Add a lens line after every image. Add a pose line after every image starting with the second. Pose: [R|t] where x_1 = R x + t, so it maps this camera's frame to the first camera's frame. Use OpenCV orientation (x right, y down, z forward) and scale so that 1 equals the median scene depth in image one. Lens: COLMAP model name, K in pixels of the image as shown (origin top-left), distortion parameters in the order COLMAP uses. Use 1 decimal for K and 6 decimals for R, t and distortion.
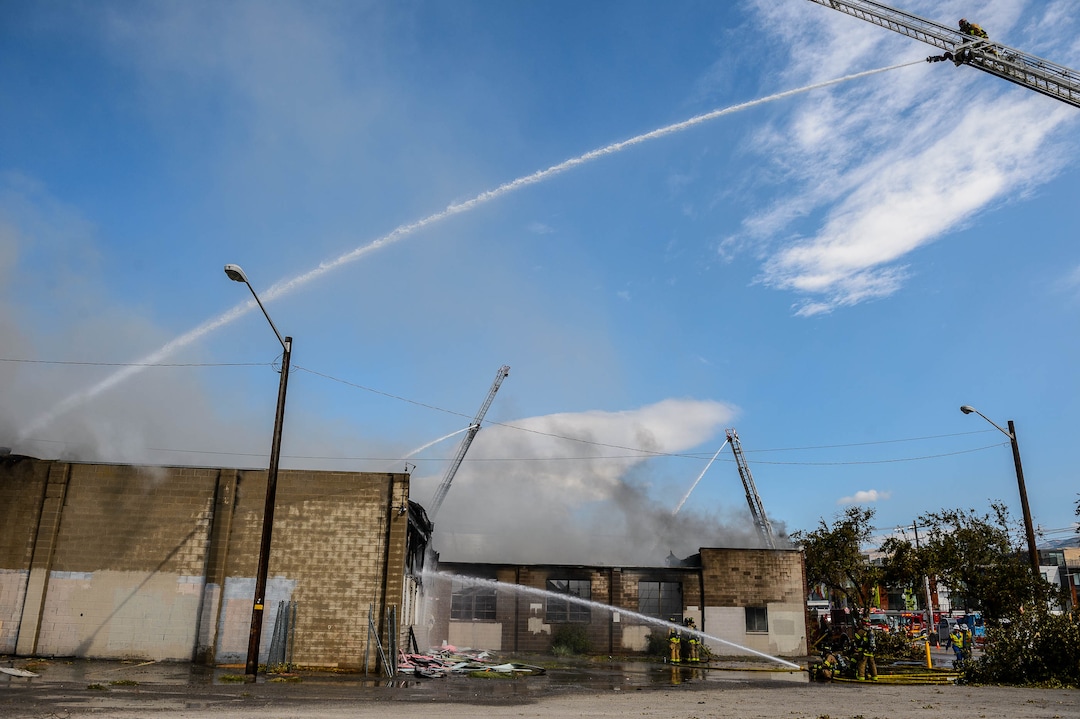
lens RADIAL K [[843.3, 0, 544.9], [0, 843.3, 359.8], [0, 0, 1]] dist [-0.050063, -0.013494]
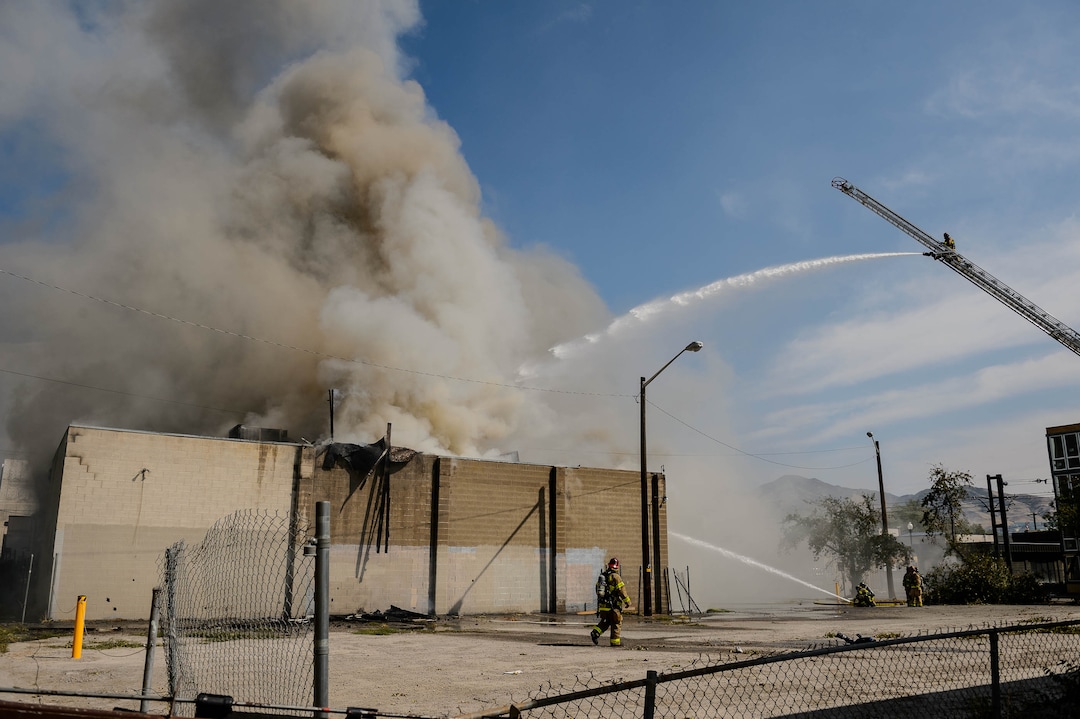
lens RADIAL K [[843.3, 0, 541.3], [0, 843.3, 369.4], [0, 0, 1]] dist [-0.050063, -0.013494]
pose [[0.889619, 0.090352, 0.447677, -1.017530], [-0.123367, 0.991337, 0.045079, -0.077127], [-0.439726, -0.095332, 0.893058, -0.153359]]
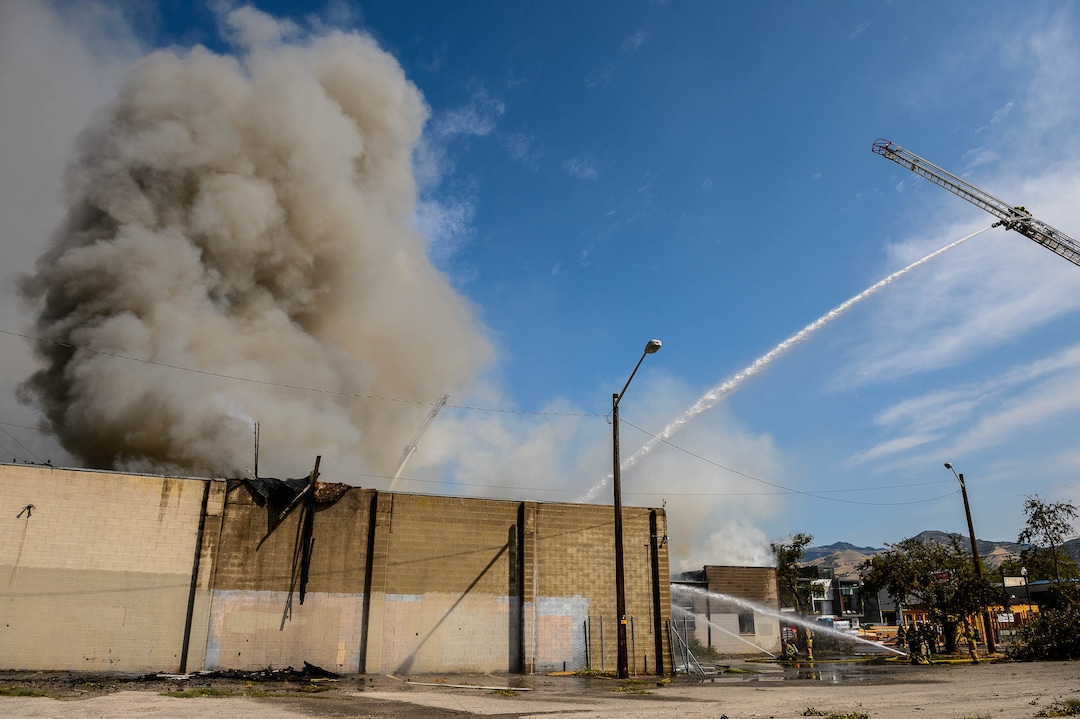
lens RADIAL K [[753.7, 0, 539.3], [0, 753.7, 361.6], [0, 0, 1]] dist [-0.062009, -0.007254]
pose [[0.960677, 0.077015, 0.266774, -0.661869], [-0.066789, 0.996650, -0.047210, -0.014090], [-0.269516, 0.027536, 0.962602, -0.005379]]
